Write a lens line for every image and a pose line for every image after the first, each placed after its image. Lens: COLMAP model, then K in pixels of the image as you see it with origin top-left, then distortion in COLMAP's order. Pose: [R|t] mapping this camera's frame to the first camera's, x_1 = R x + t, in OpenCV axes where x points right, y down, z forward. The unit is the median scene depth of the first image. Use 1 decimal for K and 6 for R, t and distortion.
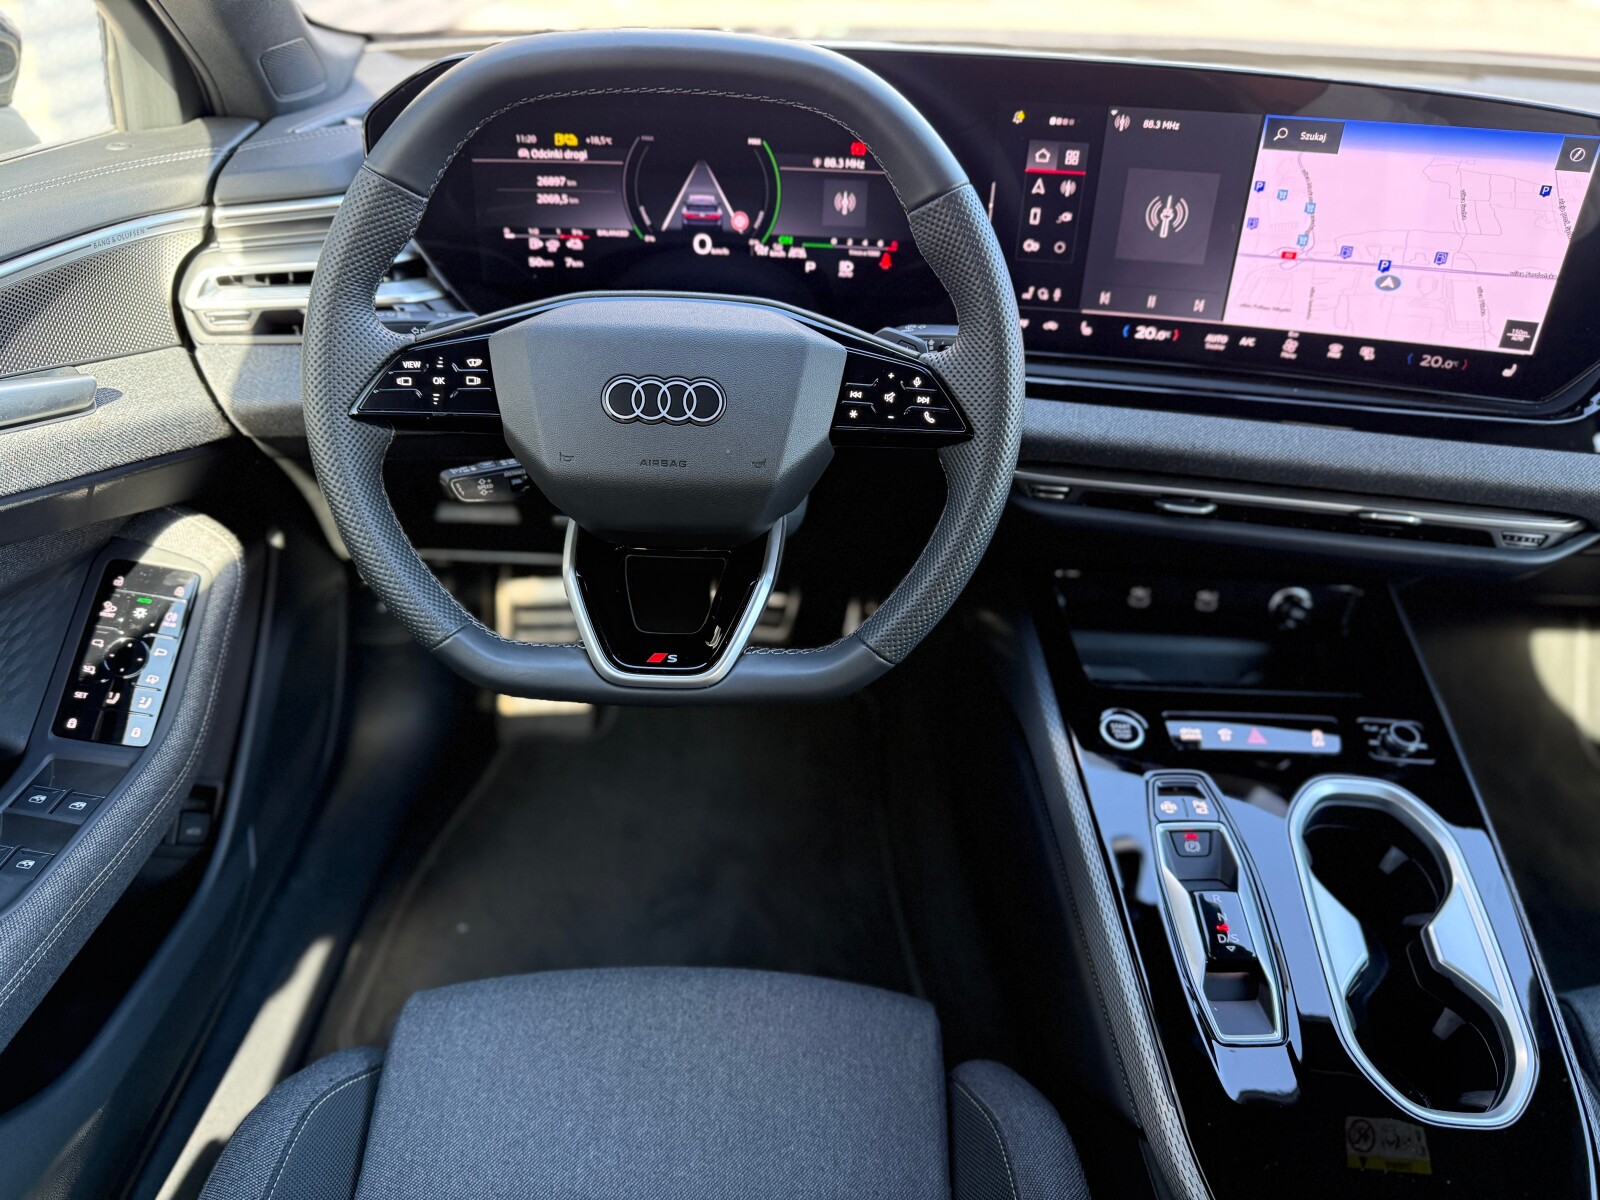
lens RADIAL K [[1168.5, 0, 799.2], [0, 1168.5, 602.4], [0, 0, 1]] dist [0.041689, -0.077509]
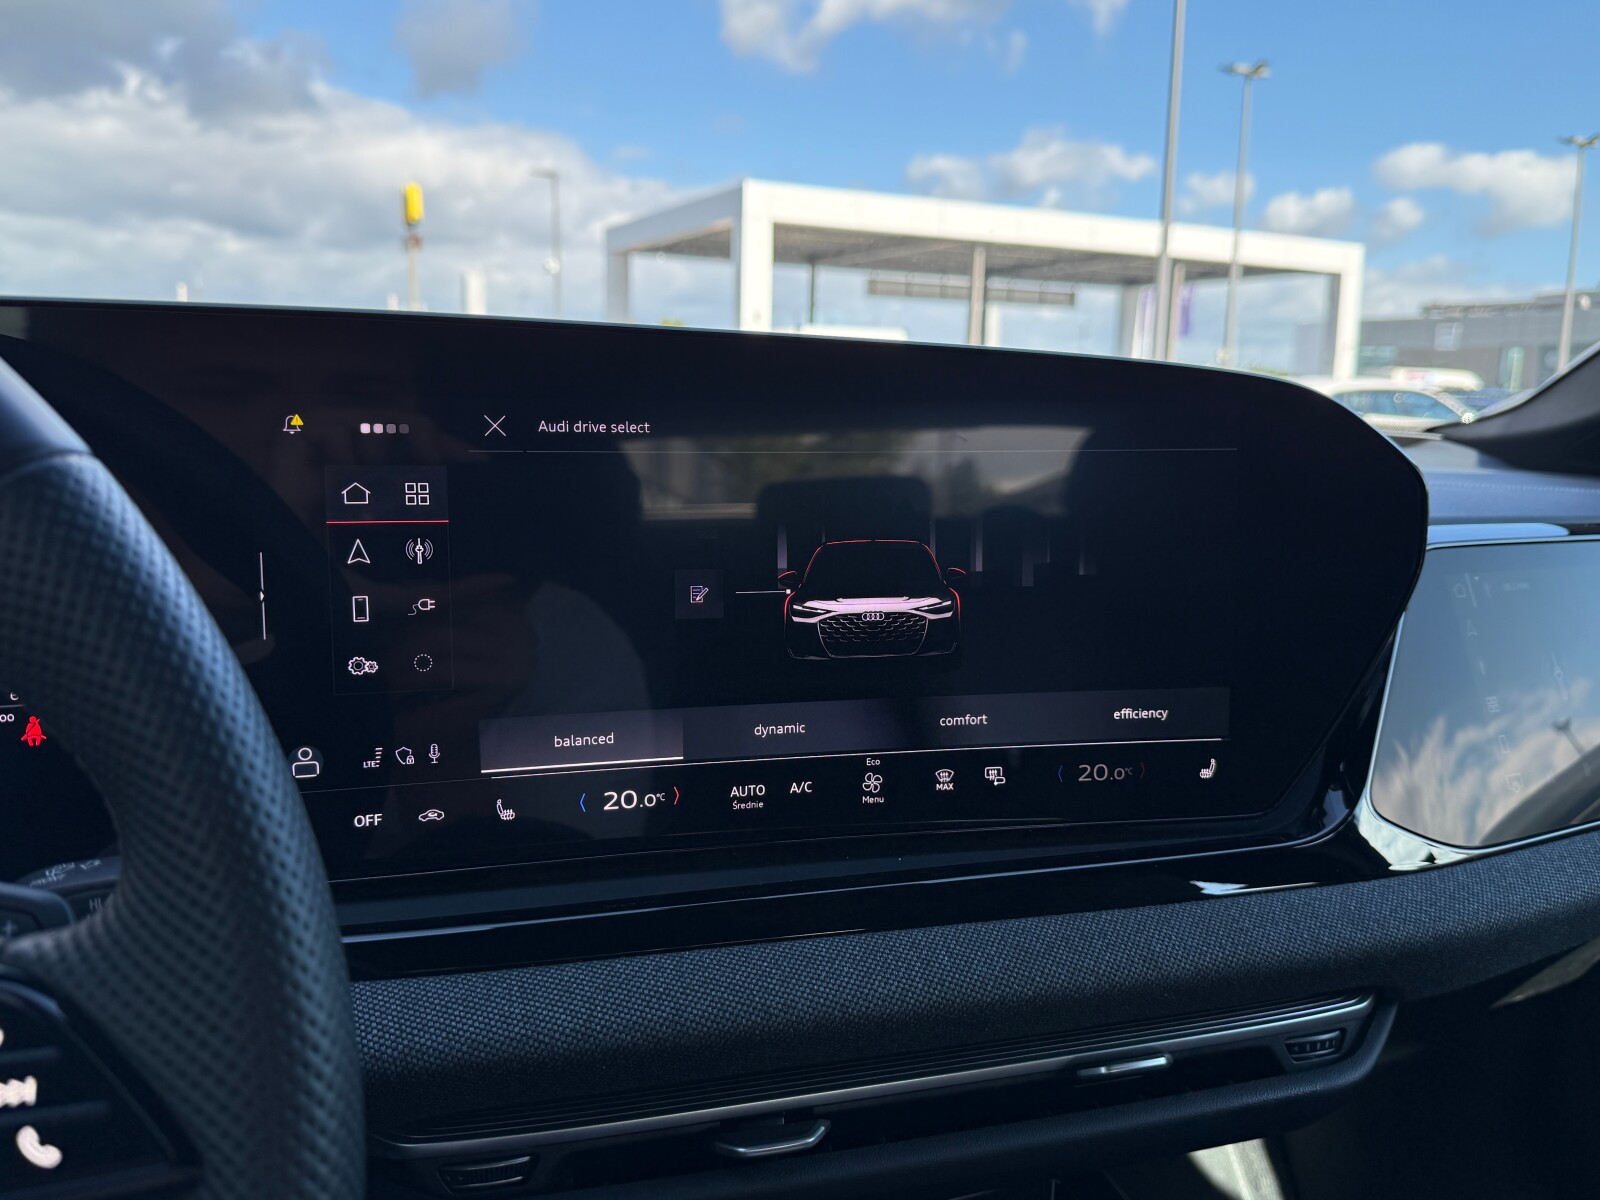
lens RADIAL K [[1279.9, 0, 800.7], [0, 1279.9, 592.8], [0, 0, 1]] dist [0.104236, -0.214310]
pose [[0.887002, -0.074430, 0.455729, 0.117877], [0.251153, 0.905941, -0.340871, -0.101832], [-0.387492, 0.416811, 0.822264, 0.479066]]
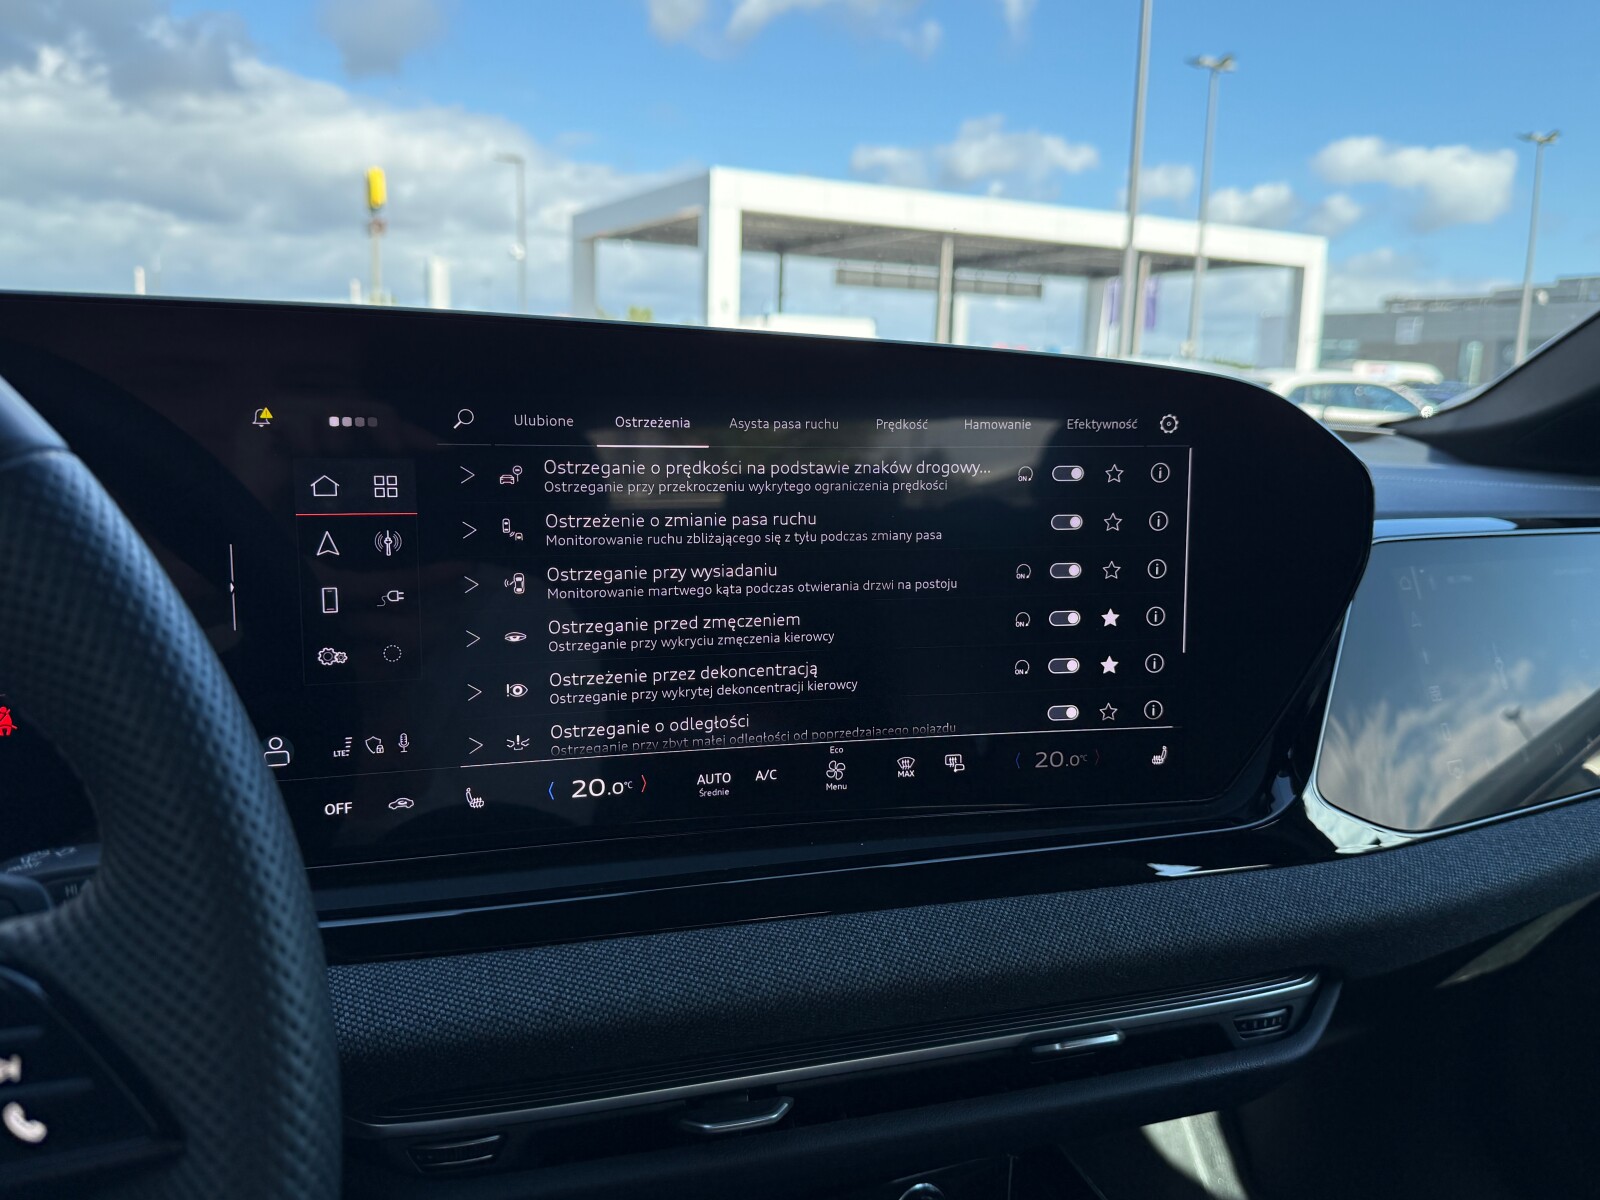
lens RADIAL K [[1281.0, 0, 807.2], [0, 1281.0, 599.7], [0, 0, 1]] dist [0.104853, -0.209418]
pose [[0.873108, -0.079594, 0.480986, 0.113063], [0.259996, 0.910598, -0.321269, -0.097740], [-0.412414, 0.405557, 0.815744, 0.466876]]
